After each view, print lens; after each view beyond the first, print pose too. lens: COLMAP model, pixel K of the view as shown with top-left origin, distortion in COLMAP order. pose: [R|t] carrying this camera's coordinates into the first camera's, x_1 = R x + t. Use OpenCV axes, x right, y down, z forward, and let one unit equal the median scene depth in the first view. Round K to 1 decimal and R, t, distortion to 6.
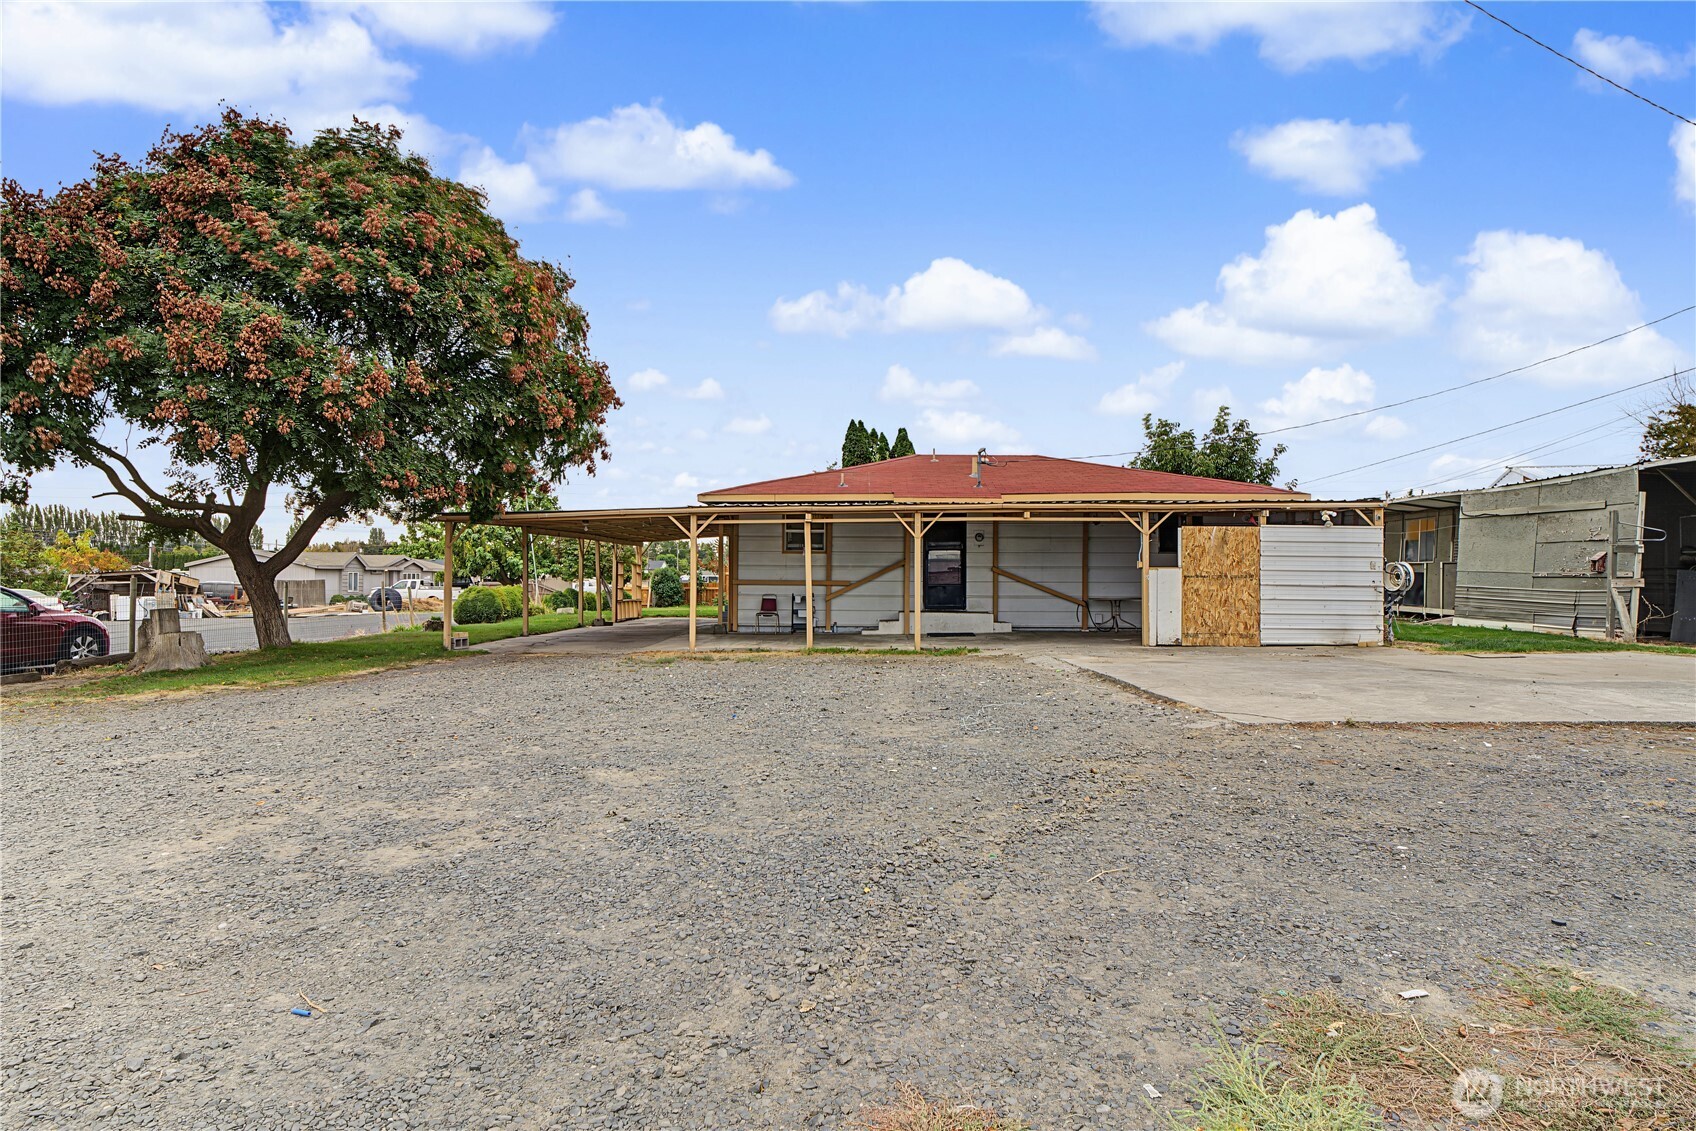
lens RADIAL K [[875.8, 0, 842.7], [0, 875.8, 539.4], [0, 0, 1]] dist [-0.010476, -0.000048]
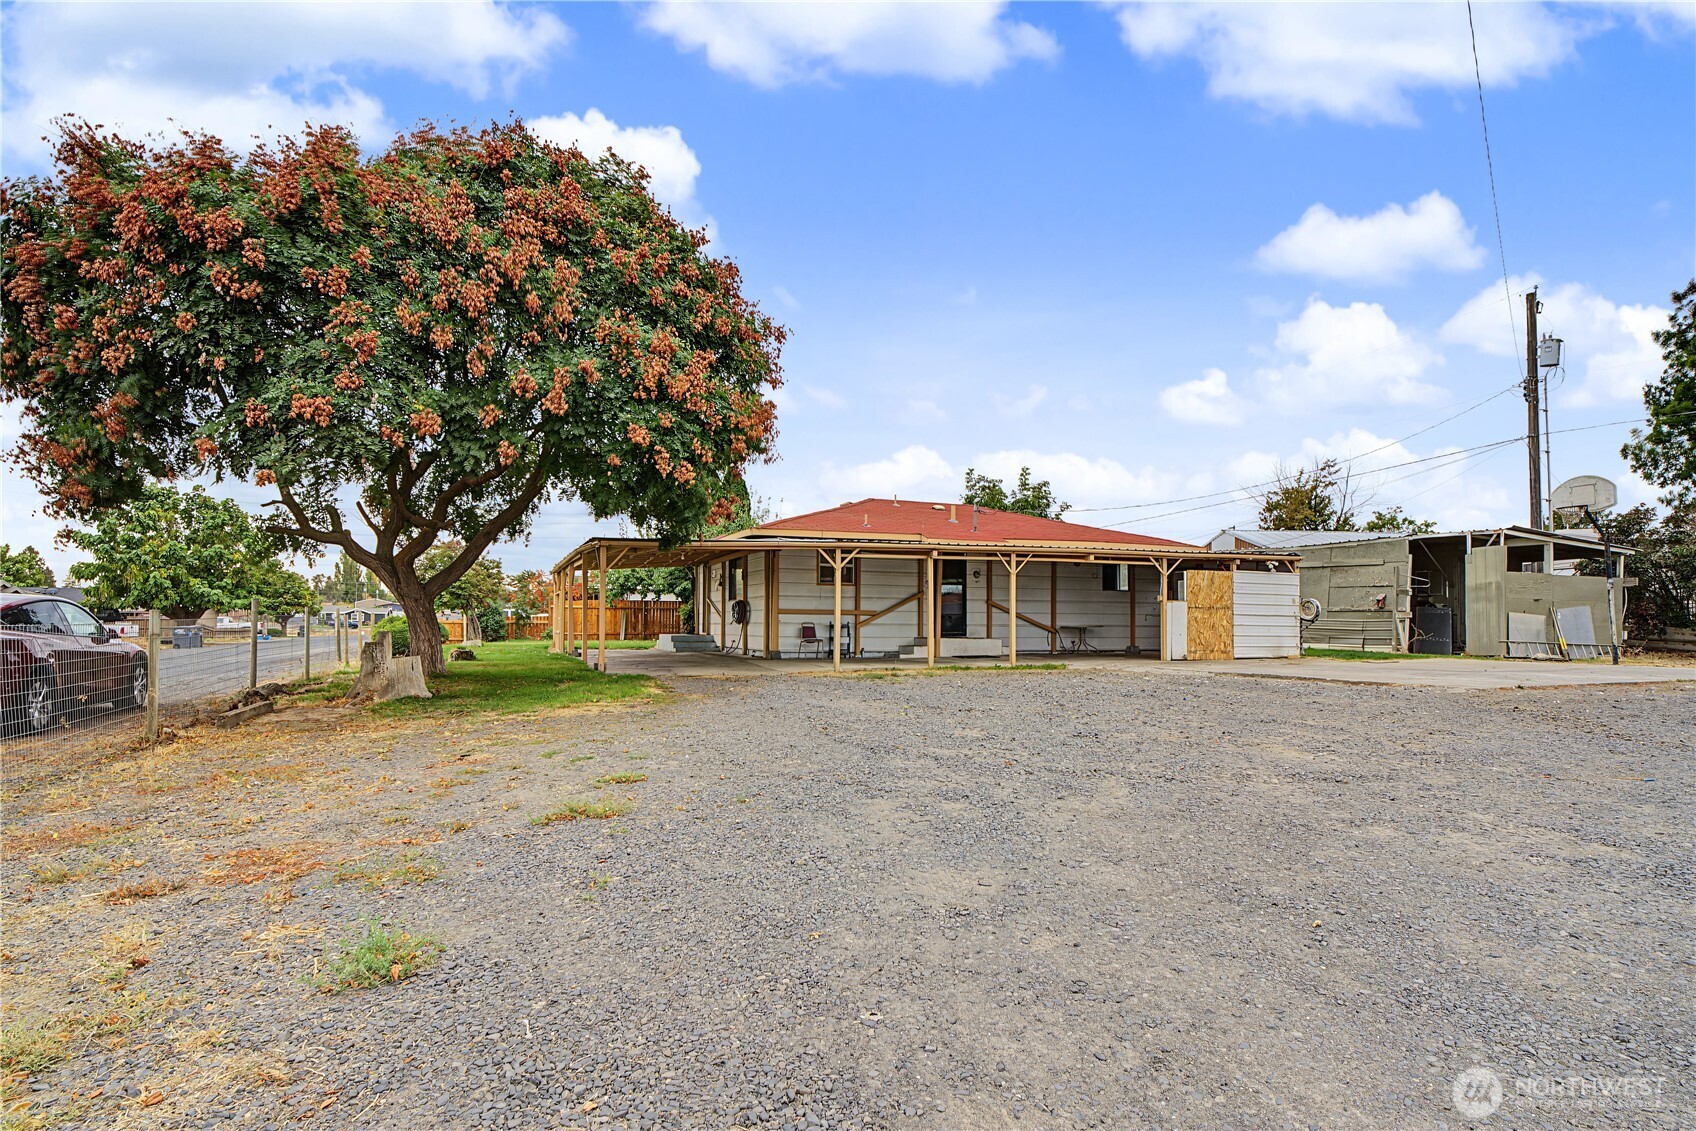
lens RADIAL K [[889.7, 0, 842.6], [0, 889.7, 556.8], [0, 0, 1]] dist [-0.000831, 0.000287]
pose [[0.920745, 0.030002, 0.389009, -0.564726], [-0.021568, 0.999428, -0.026029, 0.010608], [-0.389568, 0.015576, 0.920866, -0.036278]]
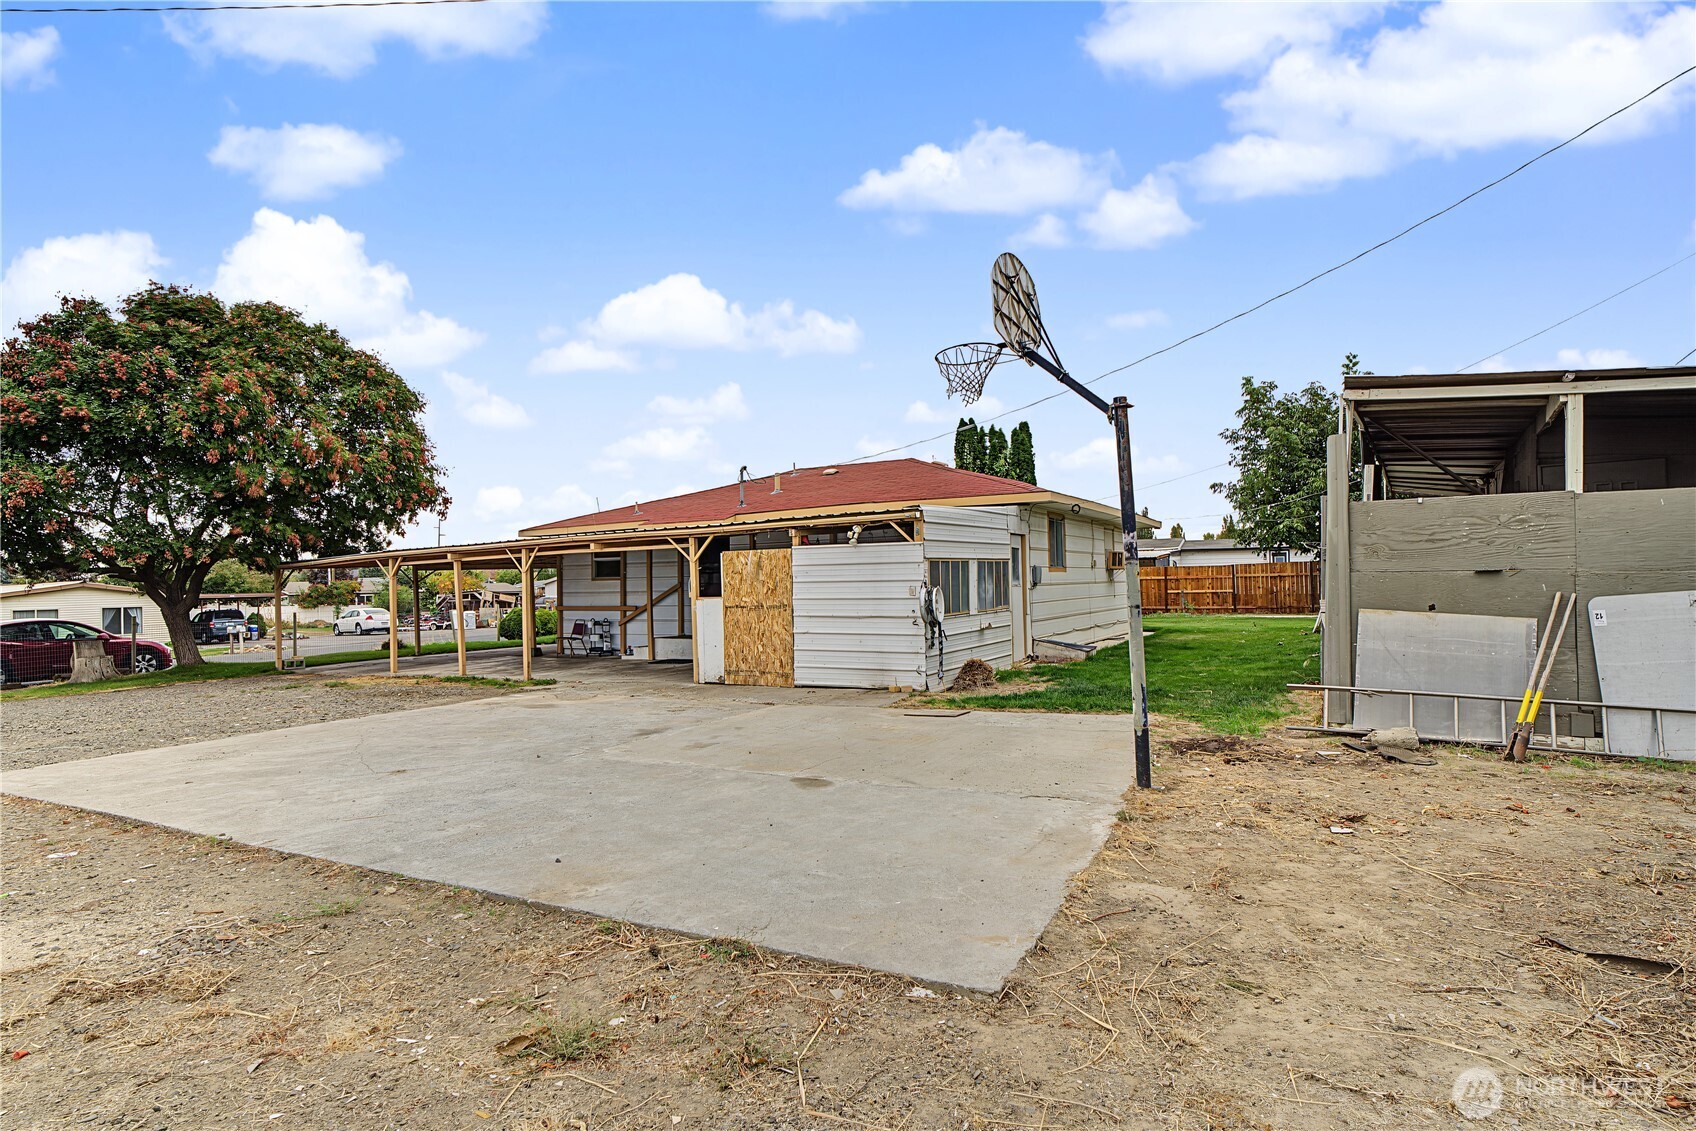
lens RADIAL K [[889.7, 0, 842.6], [0, 889.7, 556.8], [0, 0, 1]] dist [-0.000831, 0.000287]
pose [[0.885414, -0.037239, -0.463309, 0.840344], [0.047283, 0.998831, 0.010079, -0.011596], [0.462392, -0.030831, 0.886139, 0.224900]]
